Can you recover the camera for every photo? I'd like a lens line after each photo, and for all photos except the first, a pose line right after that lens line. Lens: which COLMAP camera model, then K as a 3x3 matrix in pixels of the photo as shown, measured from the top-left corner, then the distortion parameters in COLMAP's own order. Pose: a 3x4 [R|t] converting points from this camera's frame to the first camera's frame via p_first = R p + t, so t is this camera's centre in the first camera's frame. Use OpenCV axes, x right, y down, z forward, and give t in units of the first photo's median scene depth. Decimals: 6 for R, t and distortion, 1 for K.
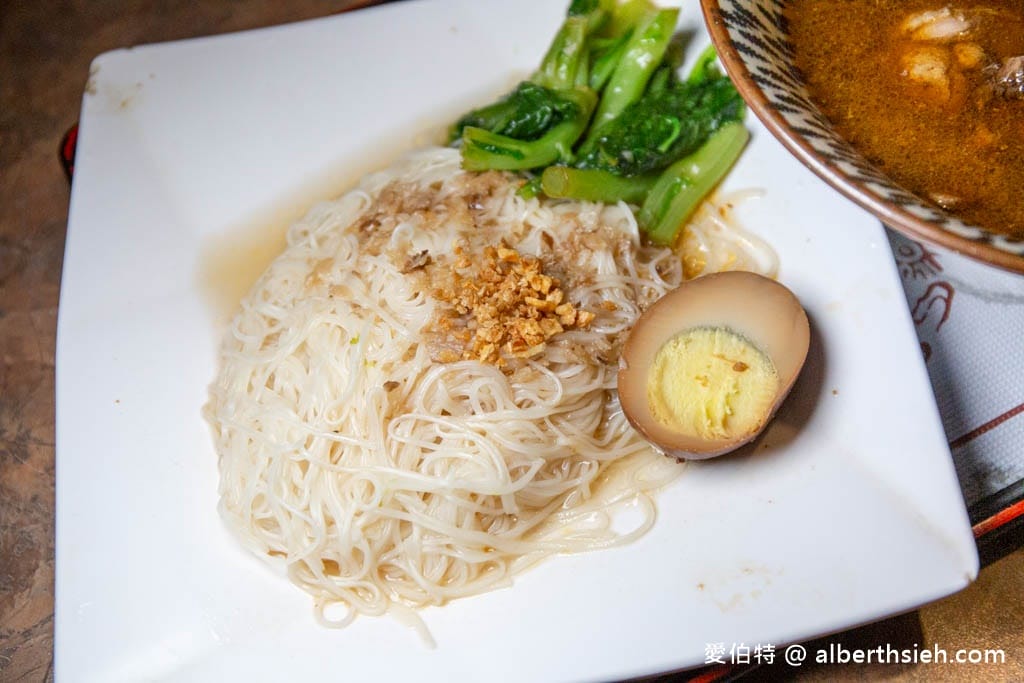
lens RADIAL K [[1333.4, 0, 549.9], [0, 1333.4, 342.6], [0, 0, 1]] dist [-0.019904, -0.004092]
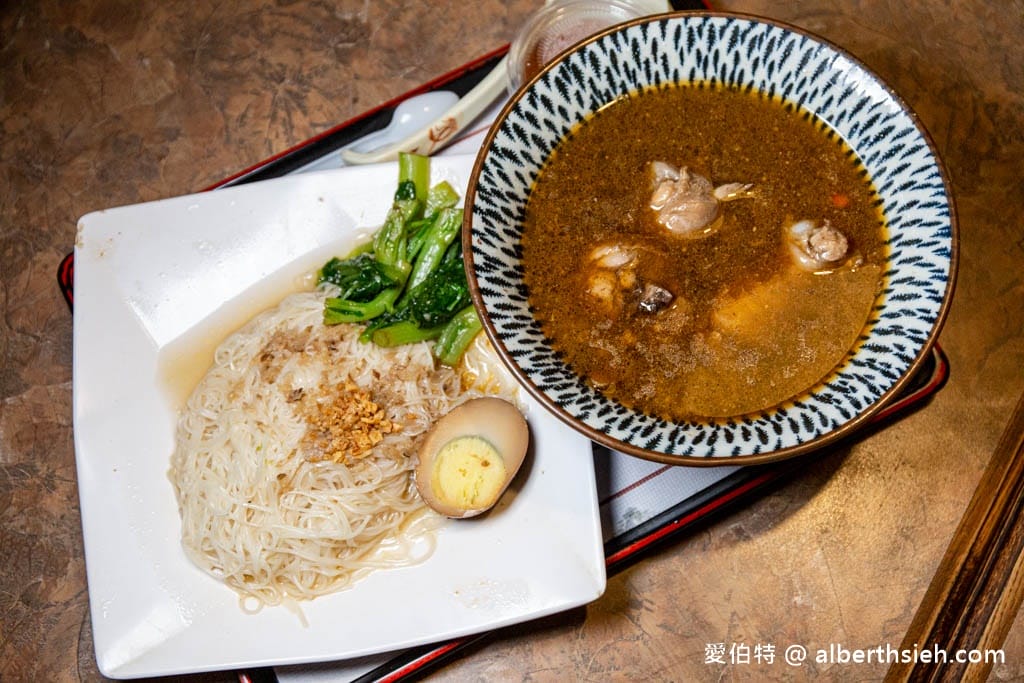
lens RADIAL K [[1333.4, 0, 549.9], [0, 1333.4, 342.6], [0, 0, 1]] dist [-0.019904, -0.004092]
pose [[0.997263, 0.009168, 0.073367, 0.095505], [-0.023406, 0.980397, 0.195637, -0.464204], [-0.070135, -0.196819, 0.977928, -0.650448]]
